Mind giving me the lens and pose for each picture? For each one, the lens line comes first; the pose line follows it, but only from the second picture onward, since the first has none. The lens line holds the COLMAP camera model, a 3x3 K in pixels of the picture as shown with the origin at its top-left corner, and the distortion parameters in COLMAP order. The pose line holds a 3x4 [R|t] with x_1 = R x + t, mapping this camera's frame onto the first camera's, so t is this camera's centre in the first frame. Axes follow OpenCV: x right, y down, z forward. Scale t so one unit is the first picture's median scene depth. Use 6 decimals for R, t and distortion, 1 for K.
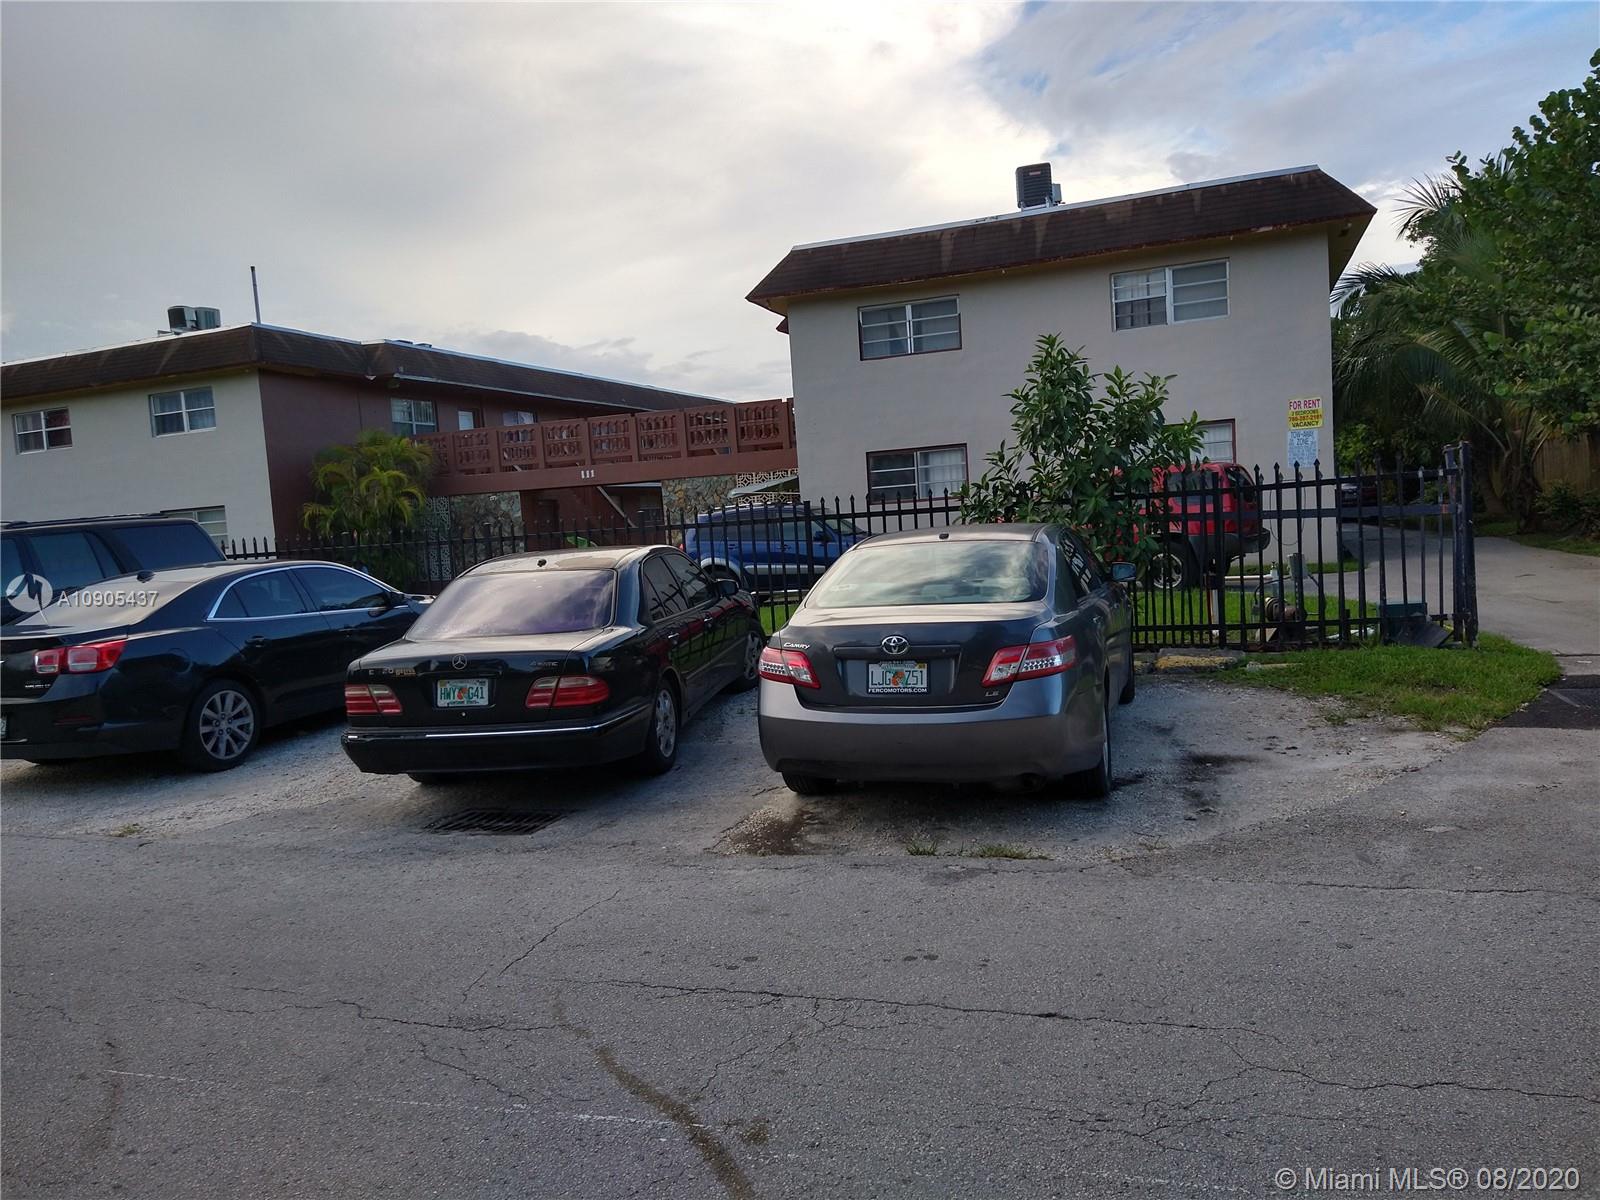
lens RADIAL K [[1194.5, 0, 799.5], [0, 1194.5, 605.0], [0, 0, 1]] dist [0.034421, -0.017754]
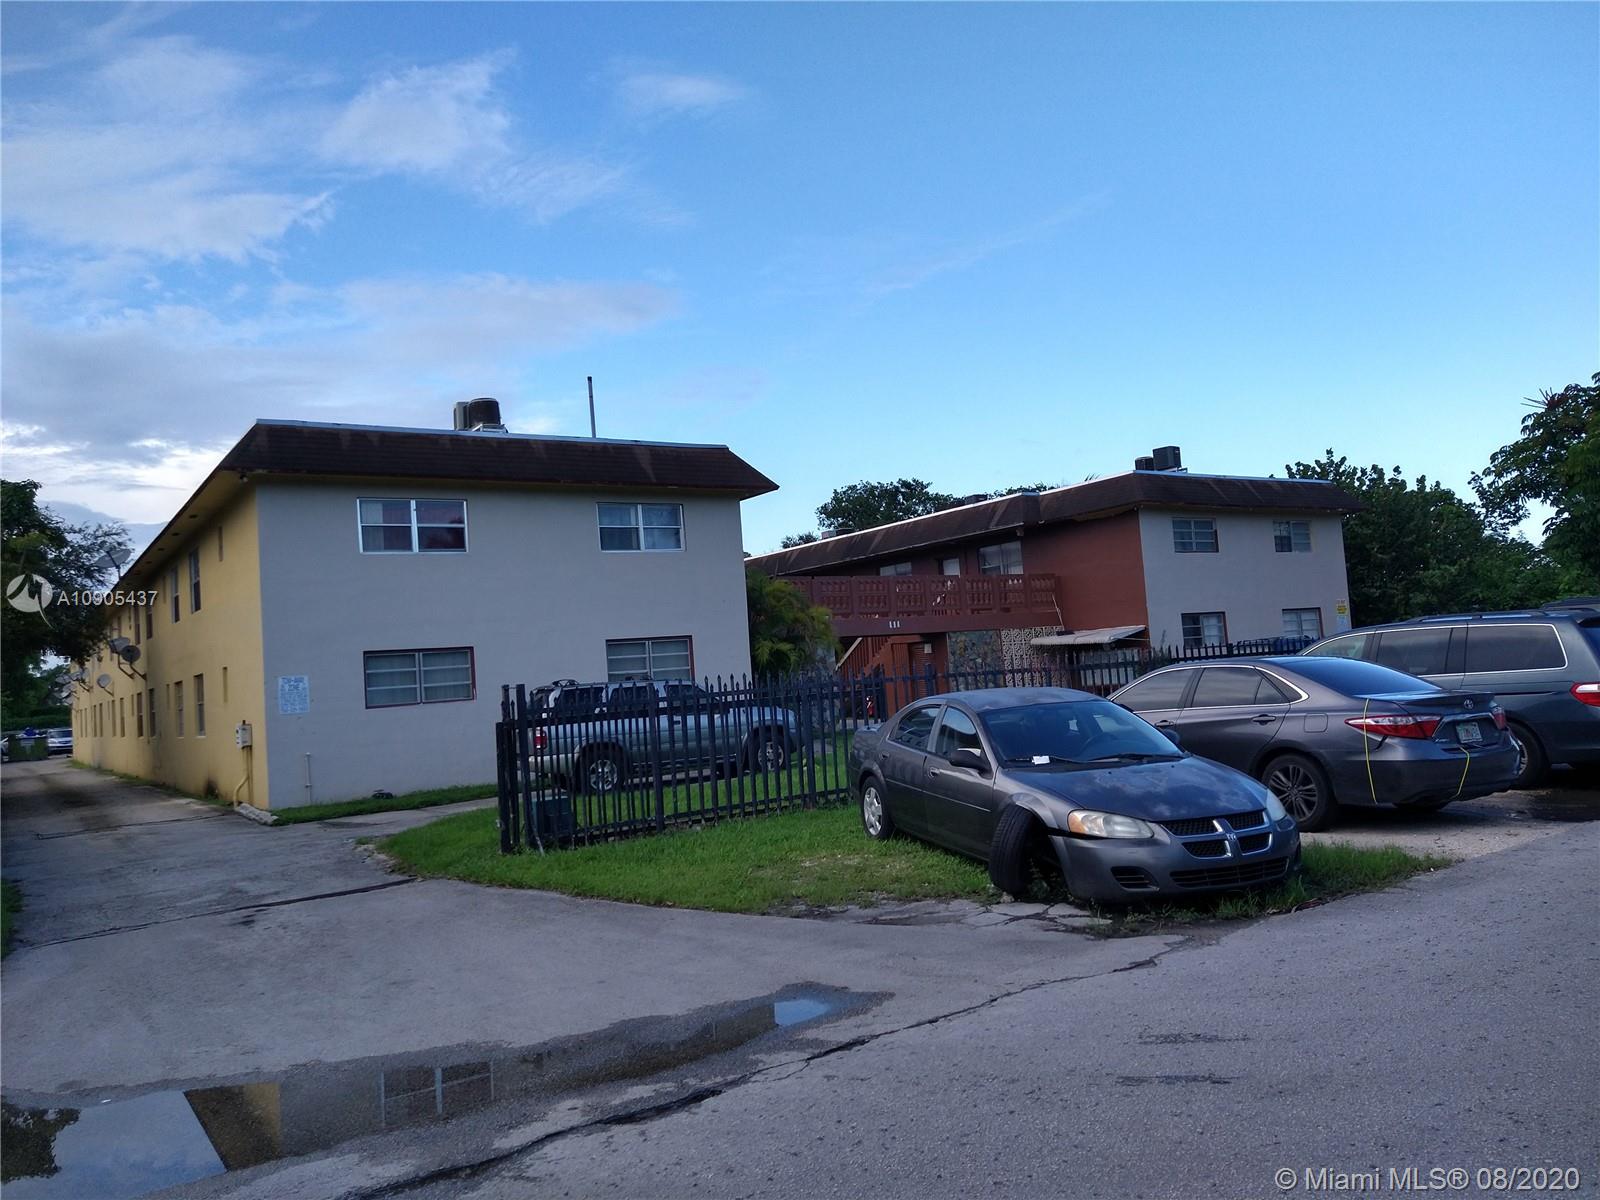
lens RADIAL K [[1194.5, 0, 806.0], [0, 1194.5, 603.9], [0, 0, 1]] dist [0.034421, -0.017754]
pose [[0.596521, 0.074600, 0.799123, -1.122628], [0.090161, 0.983140, -0.159080, 0.042375], [-0.797517, 0.166944, 0.579738, 0.412595]]
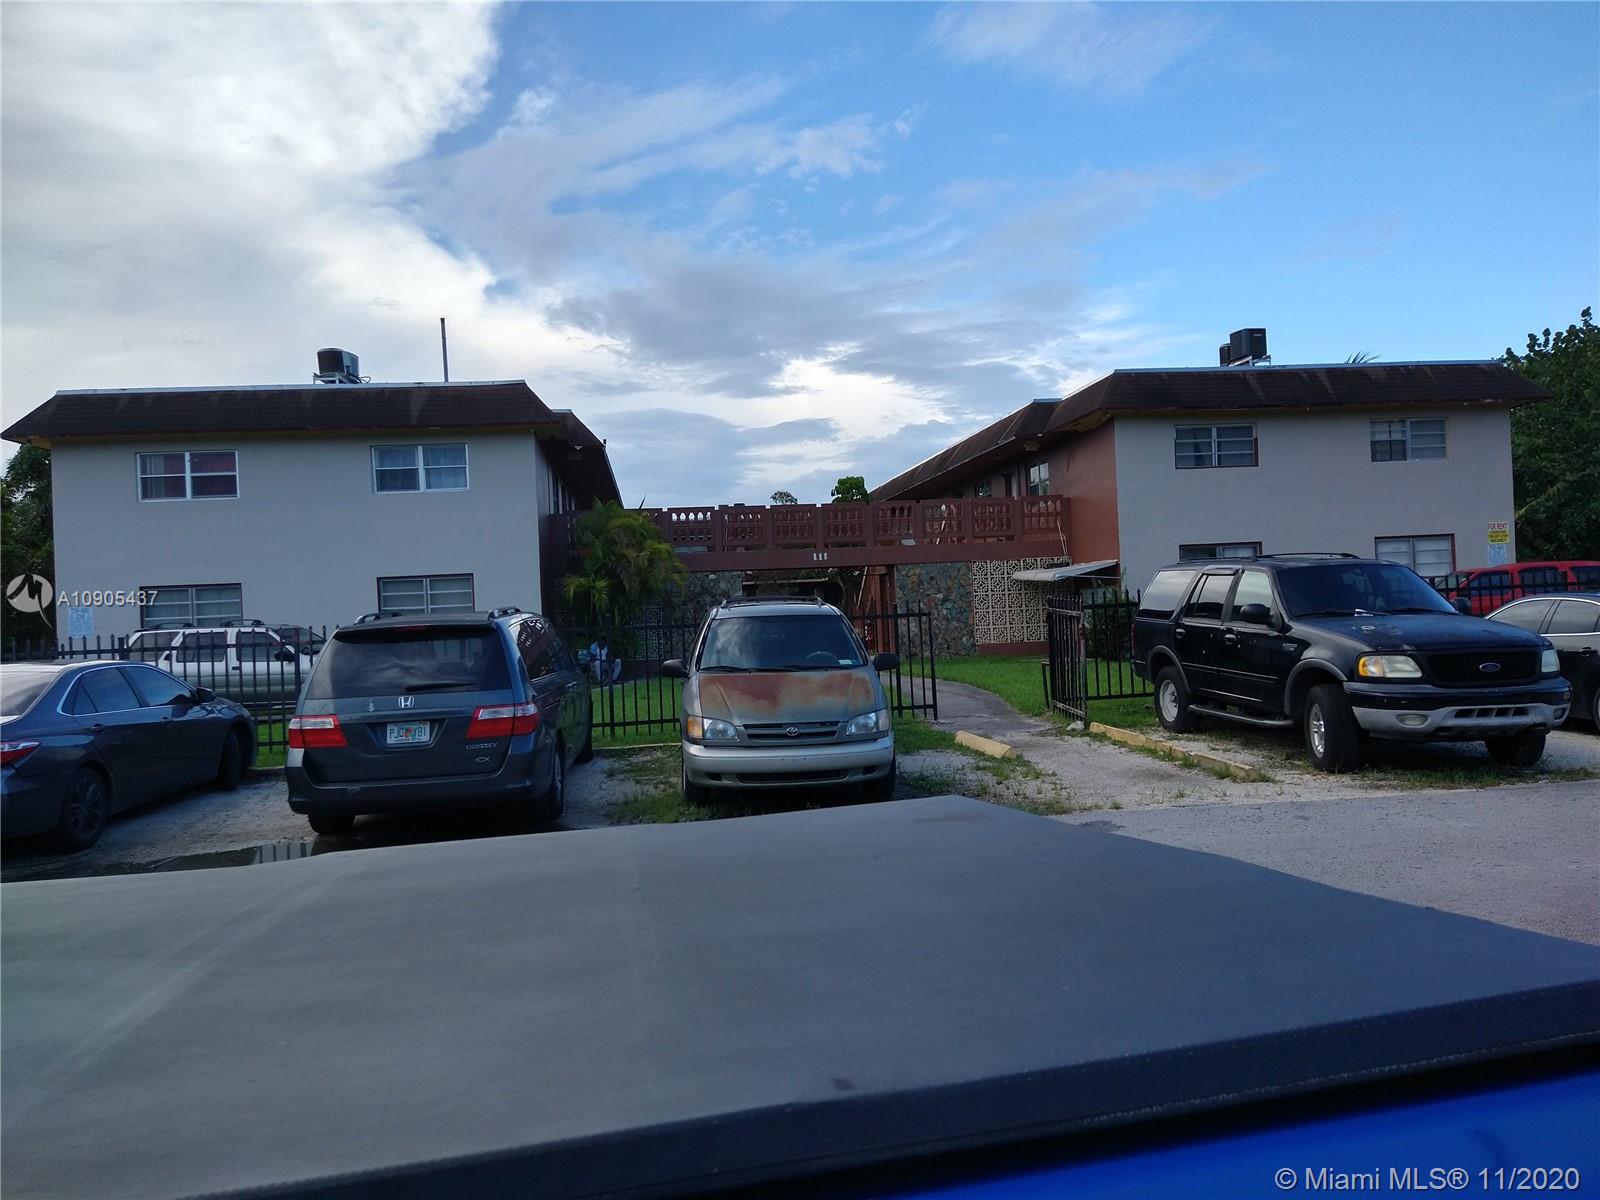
lens RADIAL K [[1194.5, 0, 797.0], [0, 1194.5, 594.8], [0, 0, 1]] dist [0.034421, -0.017754]
pose [[0.897018, 0.032282, 0.440814, -0.647960], [0.015418, 0.994437, -0.104199, 0.030958], [-0.441725, 0.100265, 0.891530, 0.091939]]
